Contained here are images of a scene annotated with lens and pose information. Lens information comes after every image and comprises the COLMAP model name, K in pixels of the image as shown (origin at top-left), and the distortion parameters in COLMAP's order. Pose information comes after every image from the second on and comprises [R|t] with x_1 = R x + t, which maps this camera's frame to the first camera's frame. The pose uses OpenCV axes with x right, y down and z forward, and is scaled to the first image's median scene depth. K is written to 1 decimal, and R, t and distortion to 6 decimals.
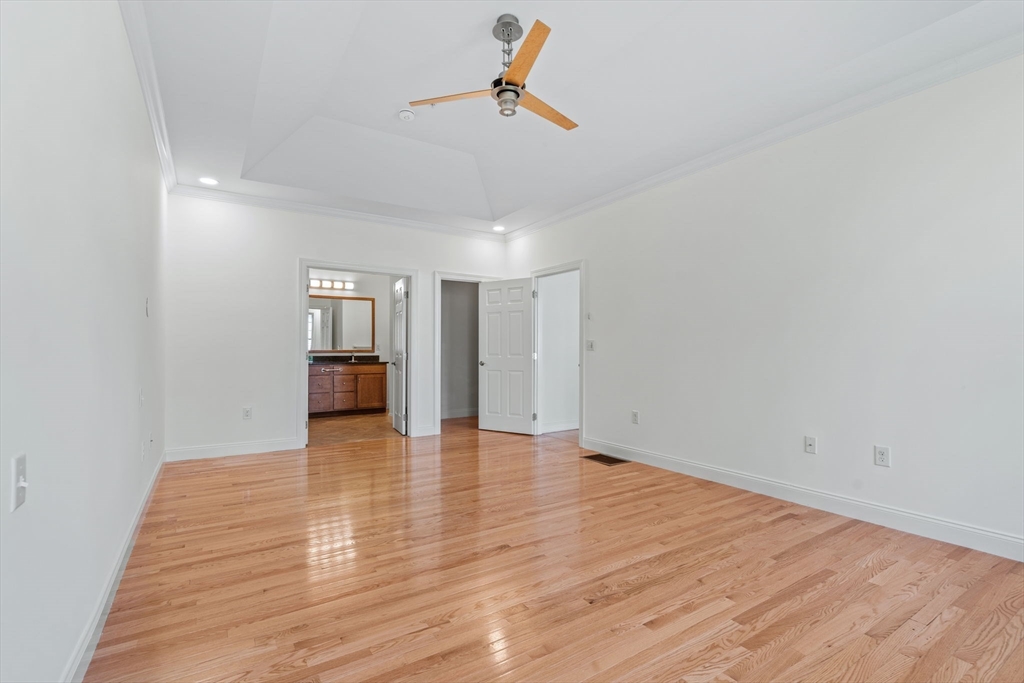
lens RADIAL K [[474.5, 0, 511.9], [0, 474.5, 342.9], [0, 0, 1]] dist [-0.004959, 0.002275]
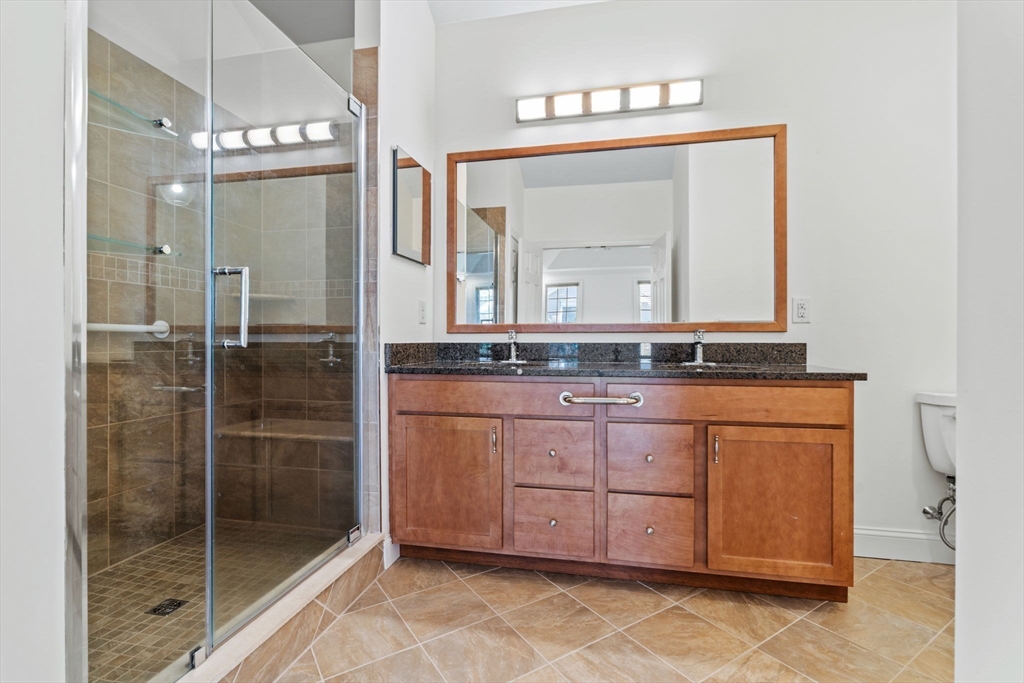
lens RADIAL K [[474.5, 0, 509.8], [0, 474.5, 342.2], [0, 0, 1]] dist [-0.004959, 0.002275]
pose [[0.703401, -0.000462, -0.710793, -0.221358], [0.008147, 0.999939, 0.007412, 0.023231], [0.710746, -0.011004, 0.703362, 0.741692]]
